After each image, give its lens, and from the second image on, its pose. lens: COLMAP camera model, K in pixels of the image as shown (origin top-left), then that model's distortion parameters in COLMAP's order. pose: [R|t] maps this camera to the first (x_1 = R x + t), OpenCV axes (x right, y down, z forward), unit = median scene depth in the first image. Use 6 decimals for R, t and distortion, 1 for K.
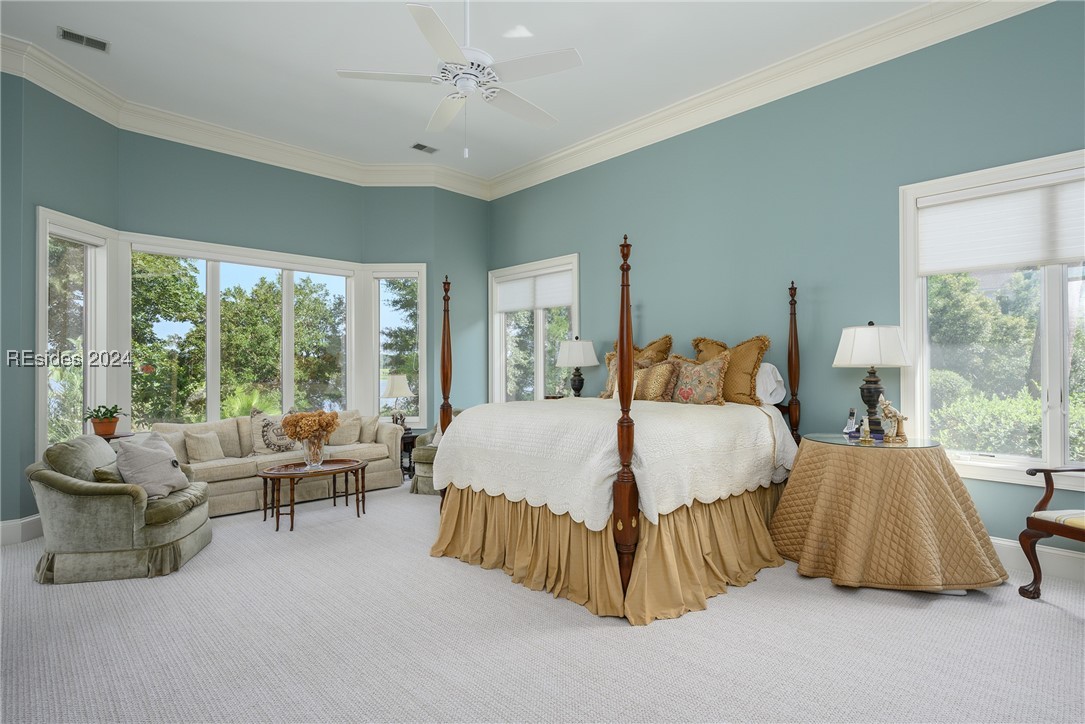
lens RADIAL K [[483.1, 0, 542.5], [0, 483.1, 362.0], [0, 0, 1]] dist [0.000374, 0.000071]
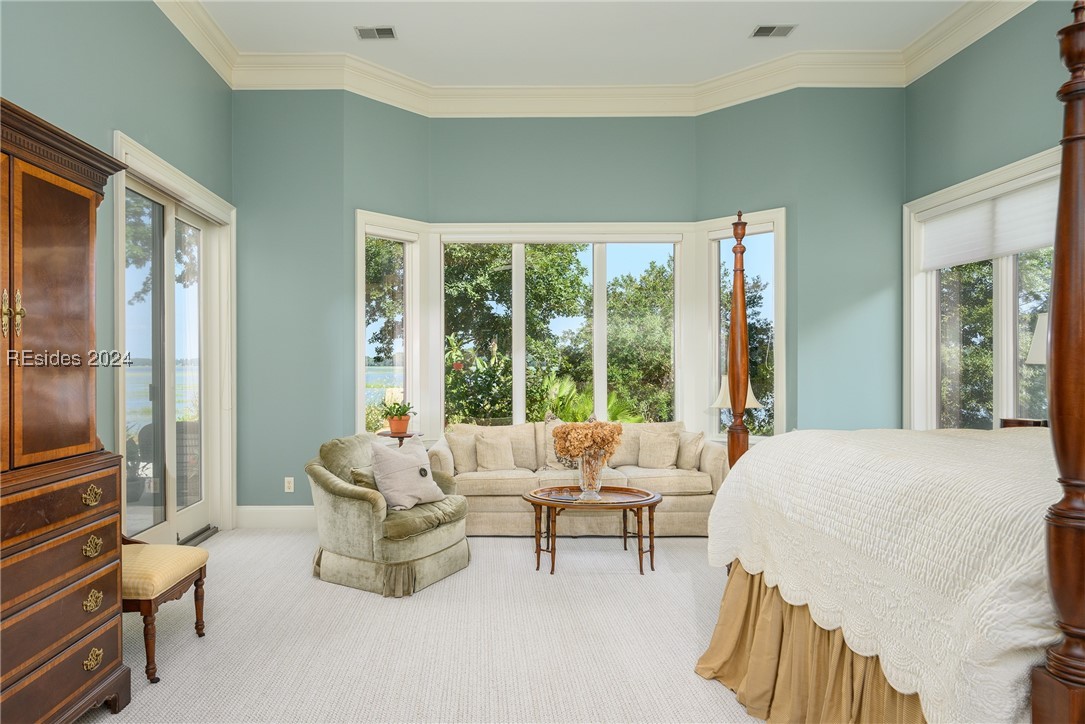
lens RADIAL K [[606.5, 0, 544.1], [0, 606.5, 365.4], [0, 0, 1]] dist [0.002068, 0.000318]
pose [[0.740816, 0.003073, -0.671701, 0.126527], [0.006164, 0.999916, 0.011373, 0.002012], [0.671680, -0.012566, 0.740735, 0.270162]]
